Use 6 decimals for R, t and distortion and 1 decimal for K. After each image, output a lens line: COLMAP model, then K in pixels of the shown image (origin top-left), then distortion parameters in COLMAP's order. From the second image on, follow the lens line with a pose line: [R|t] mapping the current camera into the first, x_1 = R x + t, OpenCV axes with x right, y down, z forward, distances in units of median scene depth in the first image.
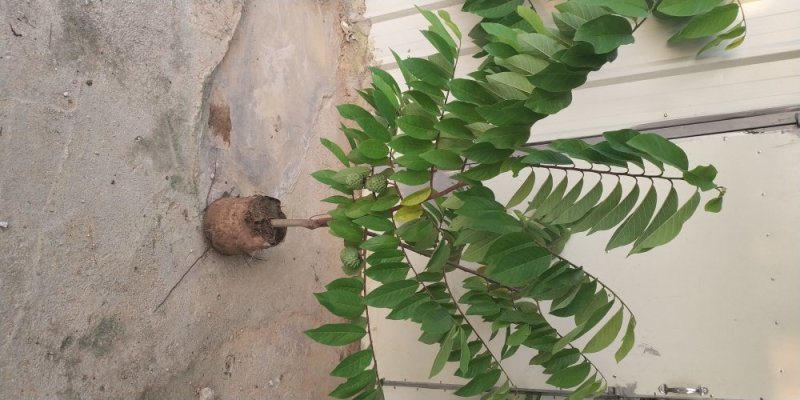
lens RADIAL K [[611.2, 0, 400.0], [0, 611.2, 205.7], [0, 0, 1]] dist [0.075658, -0.141684]
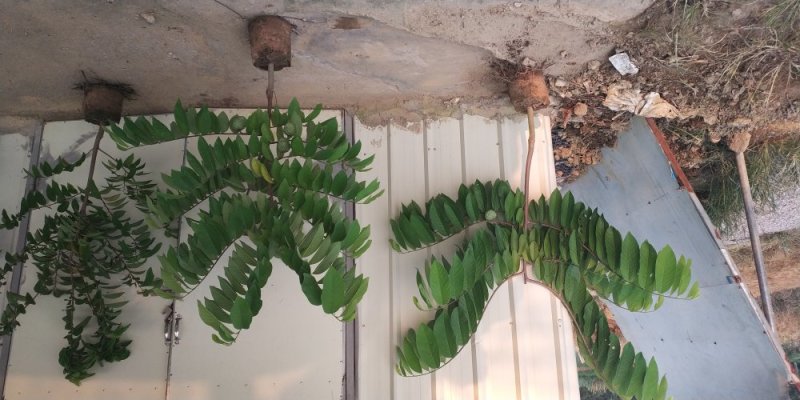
lens RADIAL K [[611.2, 0, 400.0], [0, 611.2, 205.7], [0, 0, 1]] dist [0.075658, -0.141684]
pose [[-0.015248, 0.978821, 0.204149, -0.140923], [-0.995792, -0.033317, 0.085368, -0.308987], [0.090361, -0.201988, 0.975211, -0.327939]]
